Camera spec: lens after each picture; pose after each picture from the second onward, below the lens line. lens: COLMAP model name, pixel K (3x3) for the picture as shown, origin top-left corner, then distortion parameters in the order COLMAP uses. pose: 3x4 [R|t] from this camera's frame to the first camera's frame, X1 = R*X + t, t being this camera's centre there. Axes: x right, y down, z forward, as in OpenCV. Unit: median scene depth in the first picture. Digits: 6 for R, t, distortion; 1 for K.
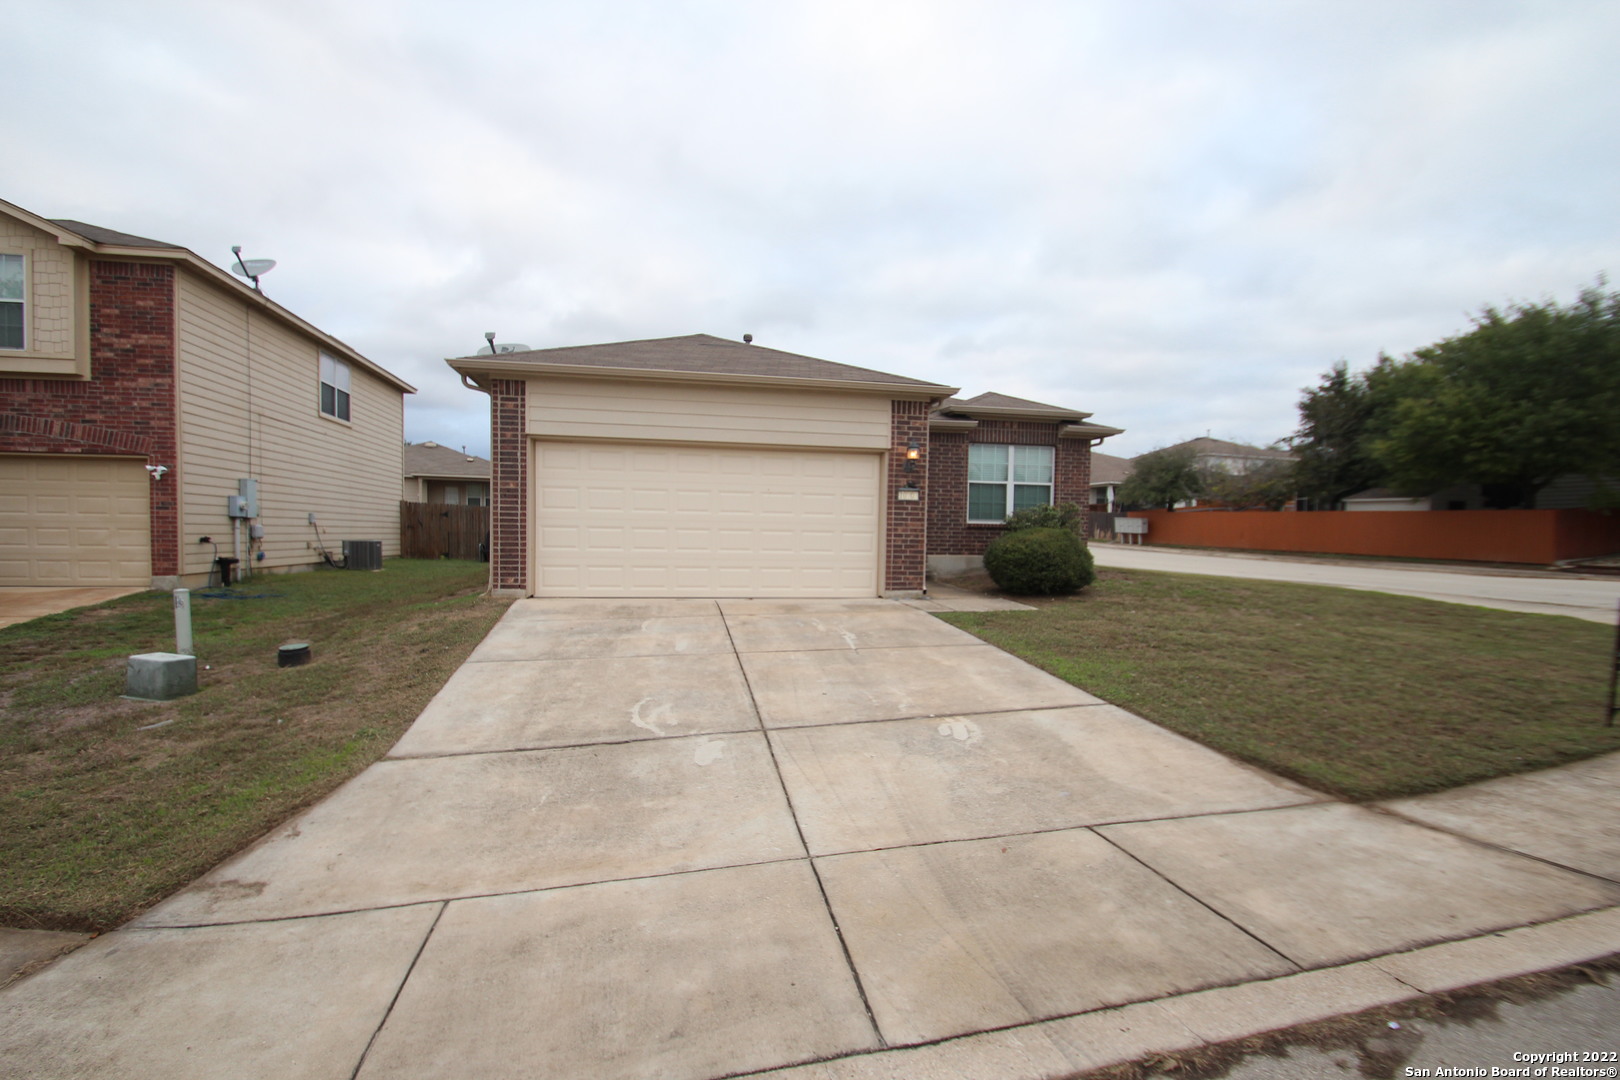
lens RADIAL K [[772.7, 0, 804.1], [0, 772.7, 543.8], [0, 0, 1]] dist [0.000648, -0.006922]
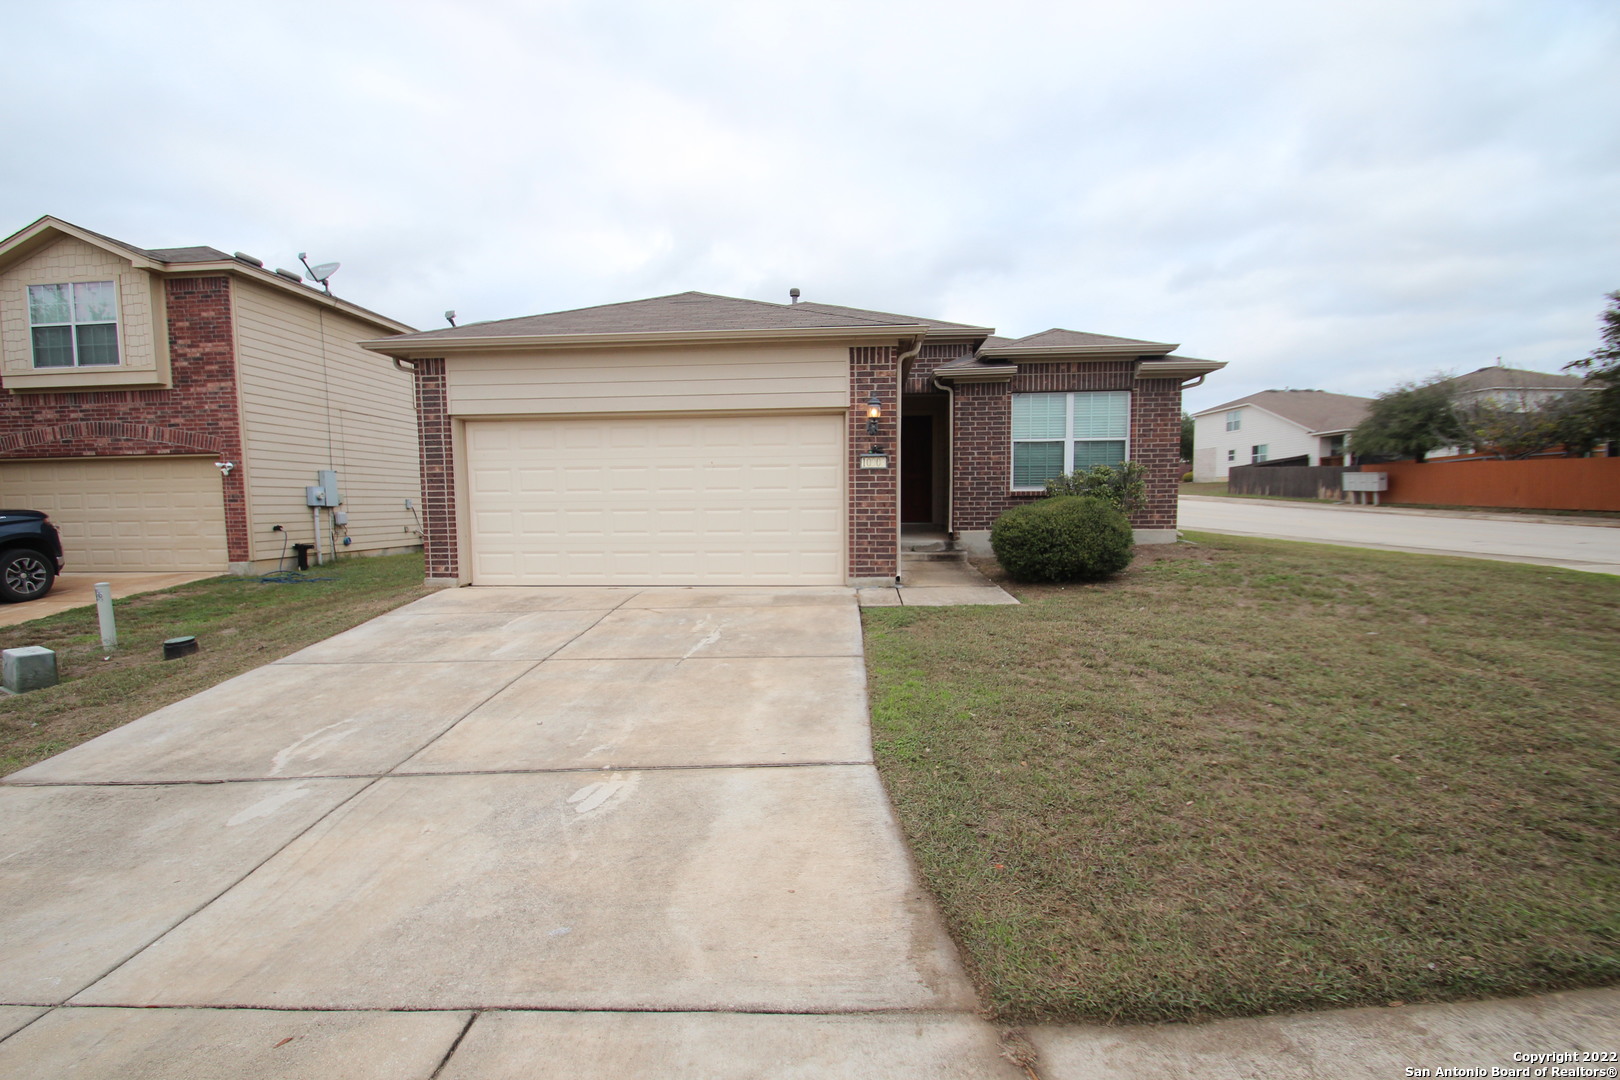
lens RADIAL K [[772.7, 0, 805.0], [0, 772.7, 549.9], [0, 0, 1]] dist [0.000648, -0.006922]
pose [[0.961658, -0.009716, -0.274080, 0.287063], [0.023044, 0.998701, 0.045451, -0.008378], [0.273282, -0.050025, 0.960632, 0.180166]]
